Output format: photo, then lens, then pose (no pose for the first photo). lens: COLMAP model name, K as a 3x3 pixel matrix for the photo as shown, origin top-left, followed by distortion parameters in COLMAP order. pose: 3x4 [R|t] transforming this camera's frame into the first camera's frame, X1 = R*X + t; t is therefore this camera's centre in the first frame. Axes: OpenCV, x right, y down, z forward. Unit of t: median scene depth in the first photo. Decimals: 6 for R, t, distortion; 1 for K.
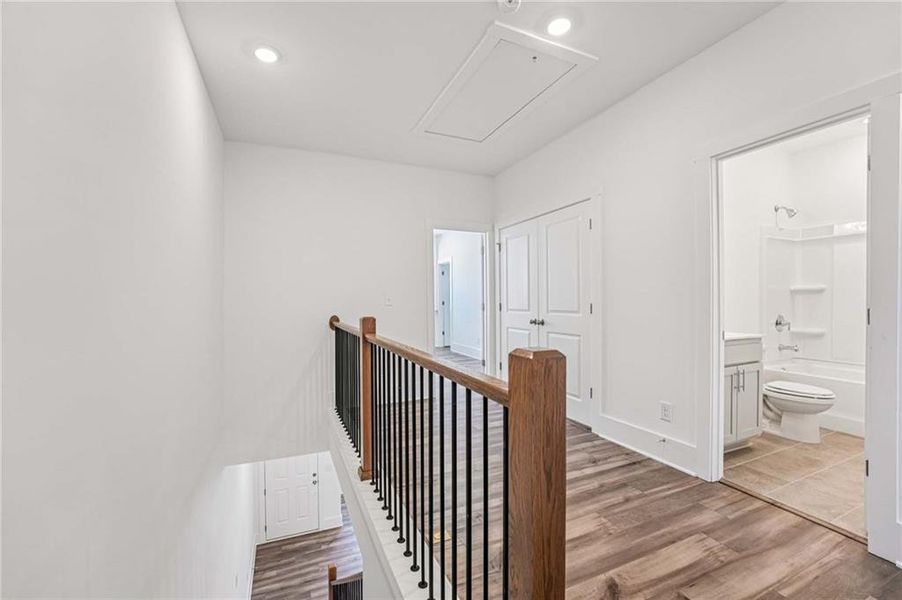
lens RADIAL K [[372.1, 0, 455.6], [0, 372.1, 295.0], [0, 0, 1]] dist [-0.023442, 0.000298]
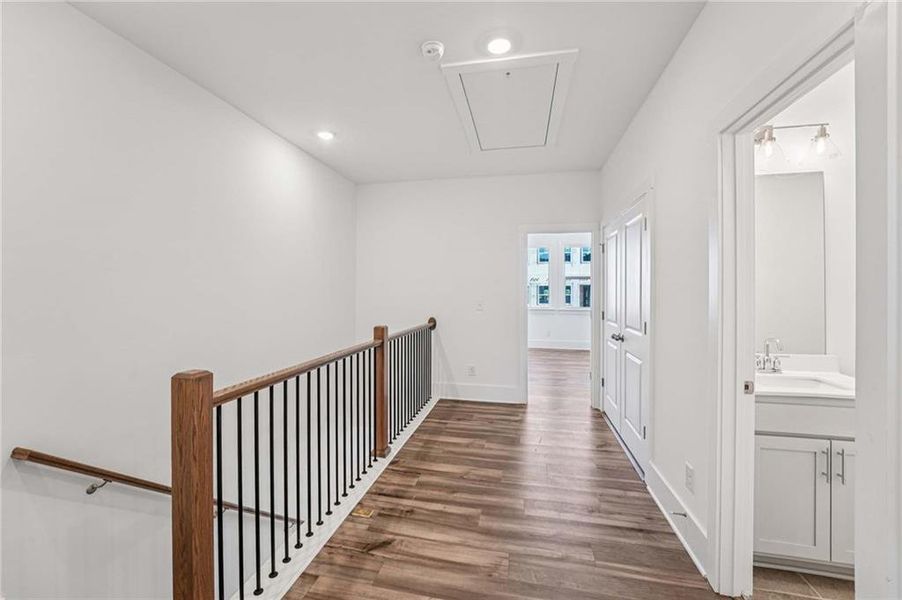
lens RADIAL K [[378.5, 0, 447.9], [0, 378.5, 282.4], [0, 0, 1]] dist [-0.002080, -0.000141]
pose [[0.804567, -0.007852, -0.593811, 0.684470], [0.005383, 0.999968, -0.005930, -0.083408], [0.593838, 0.001575, 0.804583, 0.098890]]
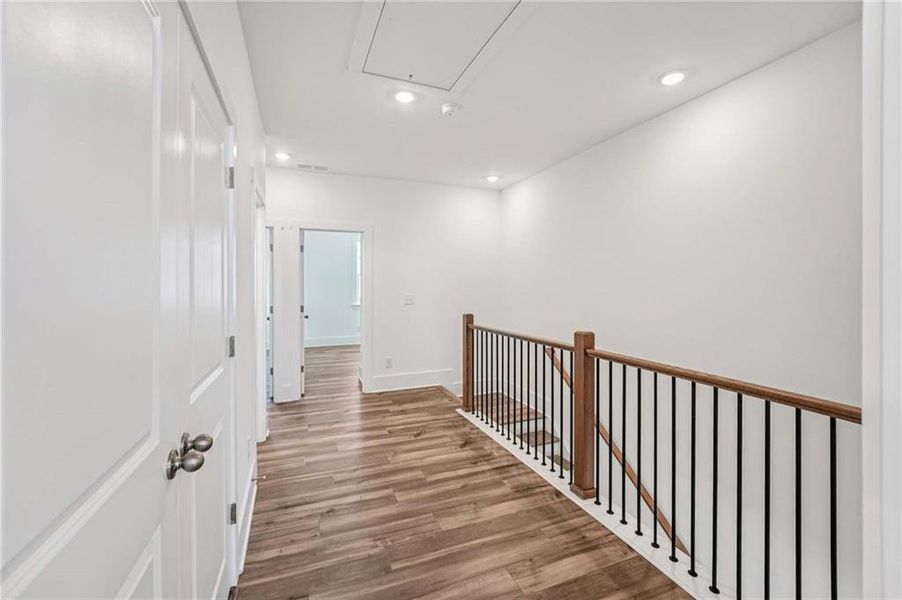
lens RADIAL K [[372.1, 0, 455.6], [0, 372.1, 295.0], [0, 0, 1]] dist [-0.023442, 0.000298]
pose [[-0.999353, -0.017833, 0.031238, 0.077443], [-0.017790, 0.999840, 0.001681, -0.049091], [-0.031263, 0.001124, -0.999511, 1.973443]]
